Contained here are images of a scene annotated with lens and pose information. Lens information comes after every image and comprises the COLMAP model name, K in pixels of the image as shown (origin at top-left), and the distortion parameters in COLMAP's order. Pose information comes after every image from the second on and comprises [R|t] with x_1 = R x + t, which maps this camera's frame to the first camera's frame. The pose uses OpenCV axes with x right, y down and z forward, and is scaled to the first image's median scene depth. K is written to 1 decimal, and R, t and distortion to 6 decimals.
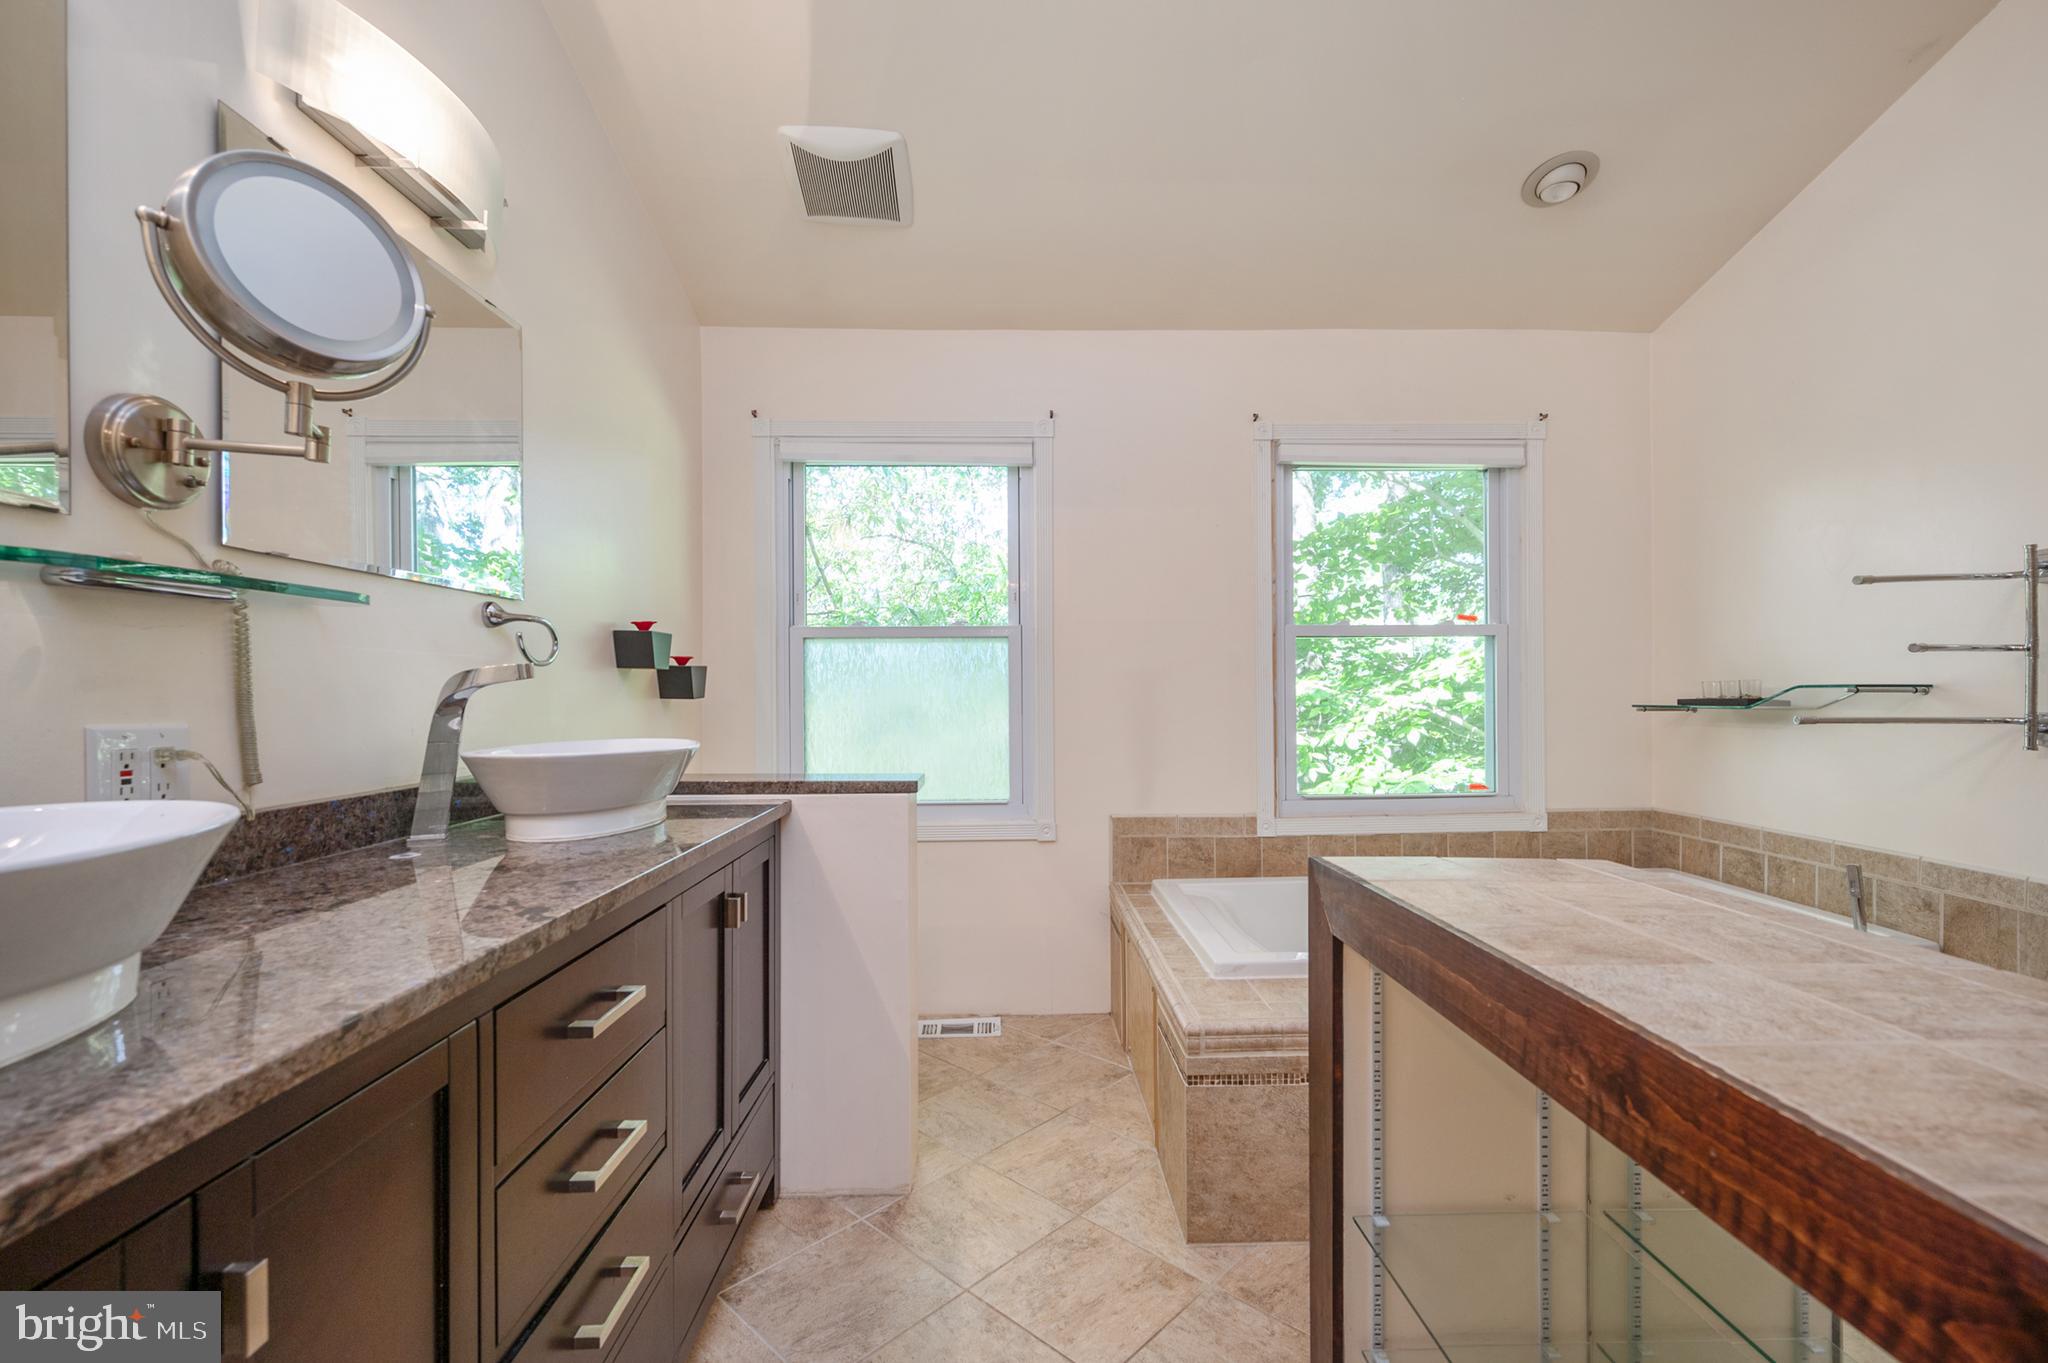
lens RADIAL K [[883.0, 0, 1030.1], [0, 883.0, 690.4], [0, 0, 1]] dist [-0.008624, -0.000384]
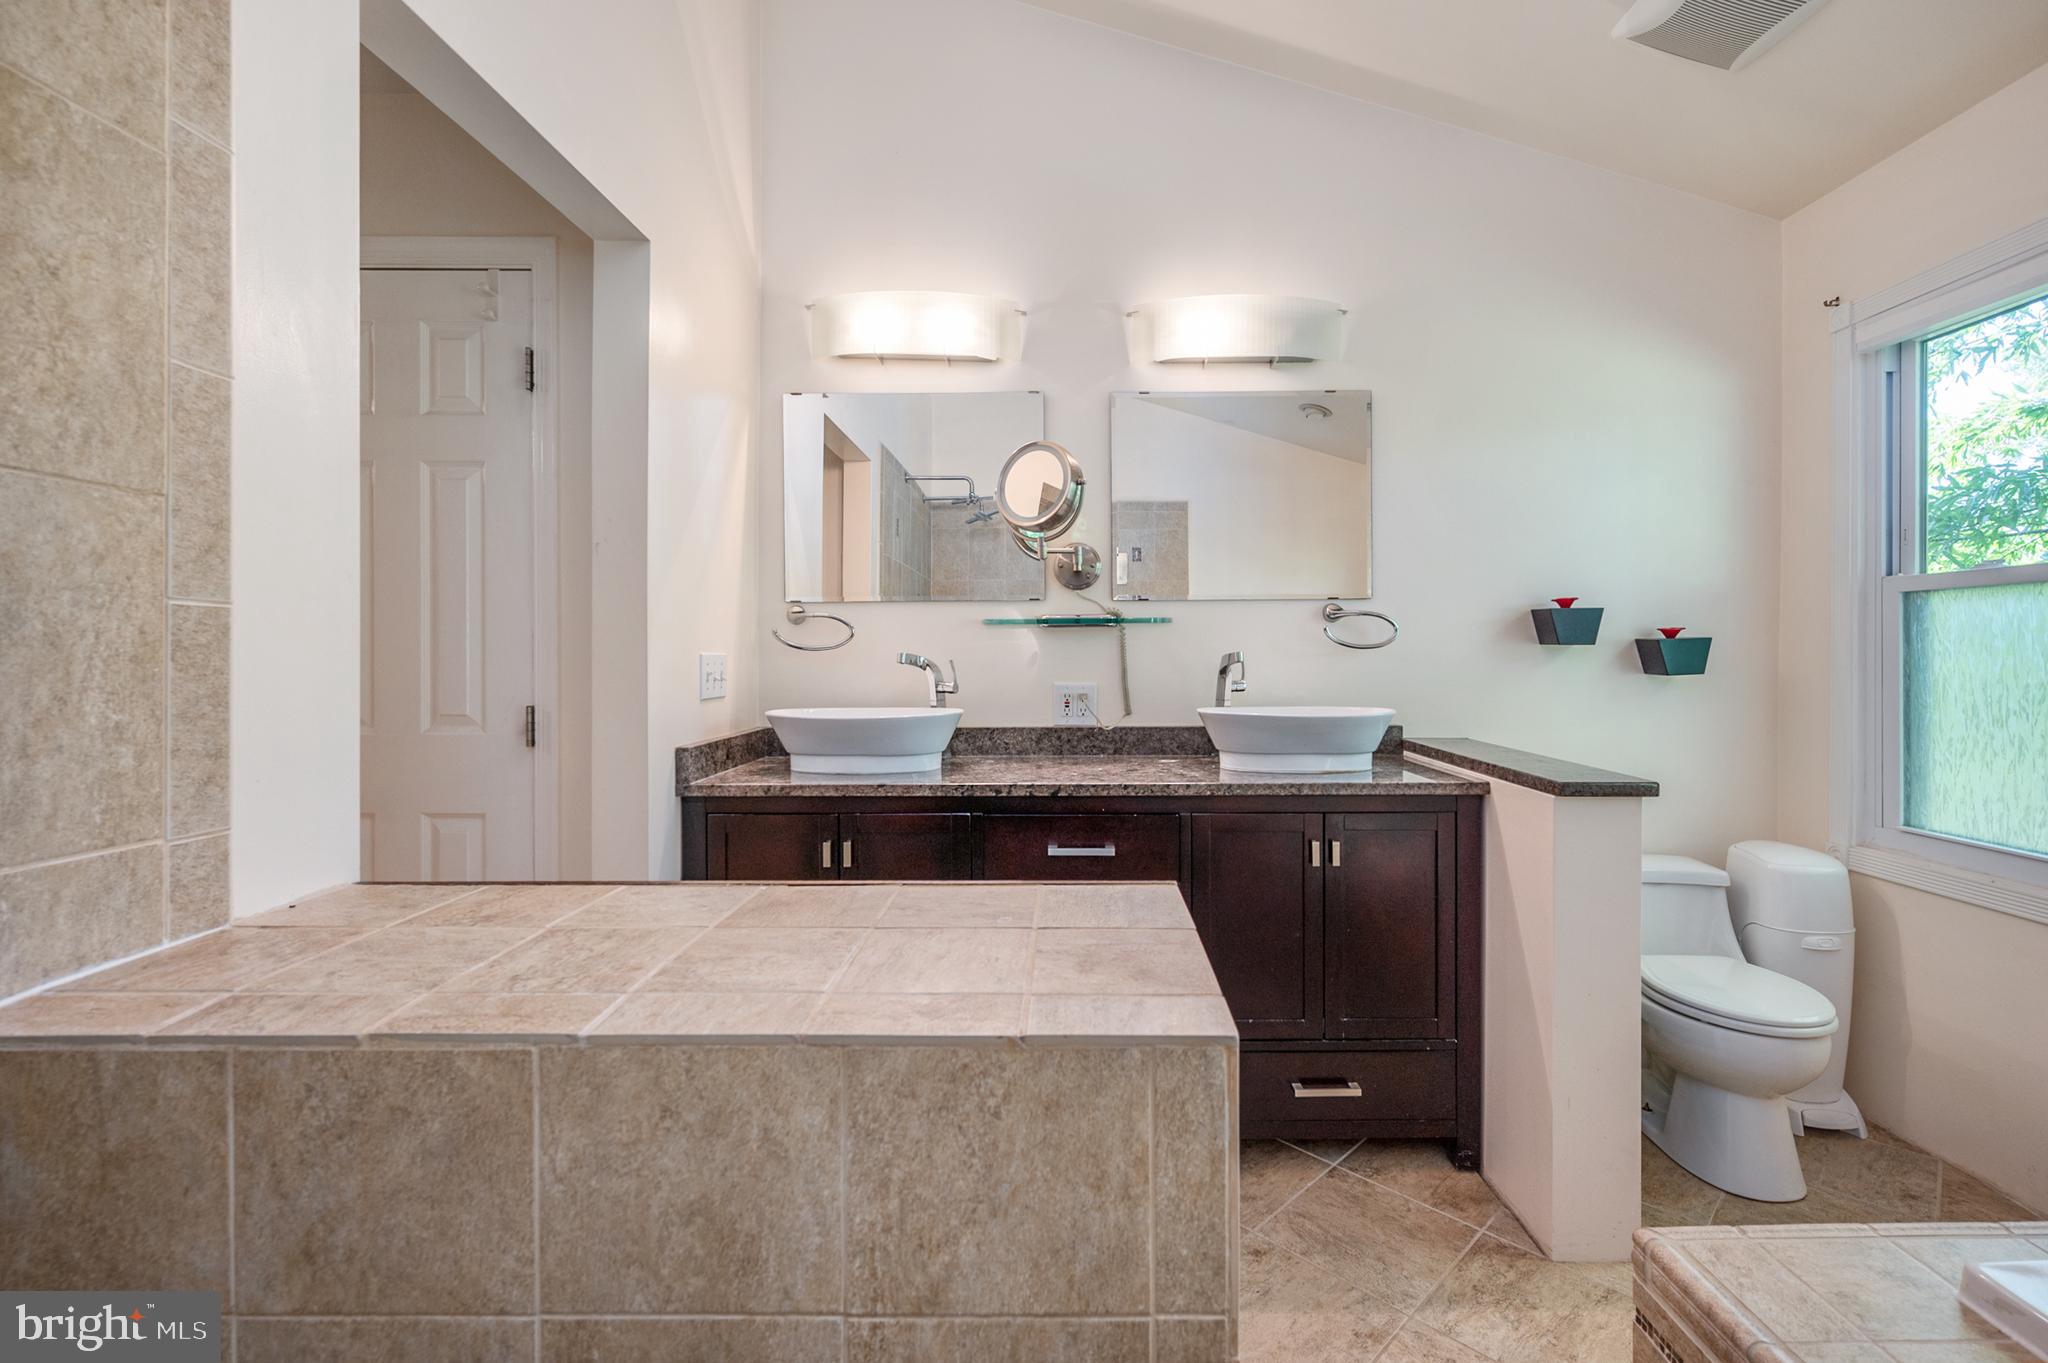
lens RADIAL K [[883.0, 0, 1073.1], [0, 883.0, 650.5], [0, 0, 1]] dist [-0.008624, -0.000384]
pose [[-0.028202, 0.004077, -0.999594, 0.738226], [0.005685, 0.999976, 0.003918, -0.029400], [0.999586, -0.005572, -0.028225, 0.568230]]
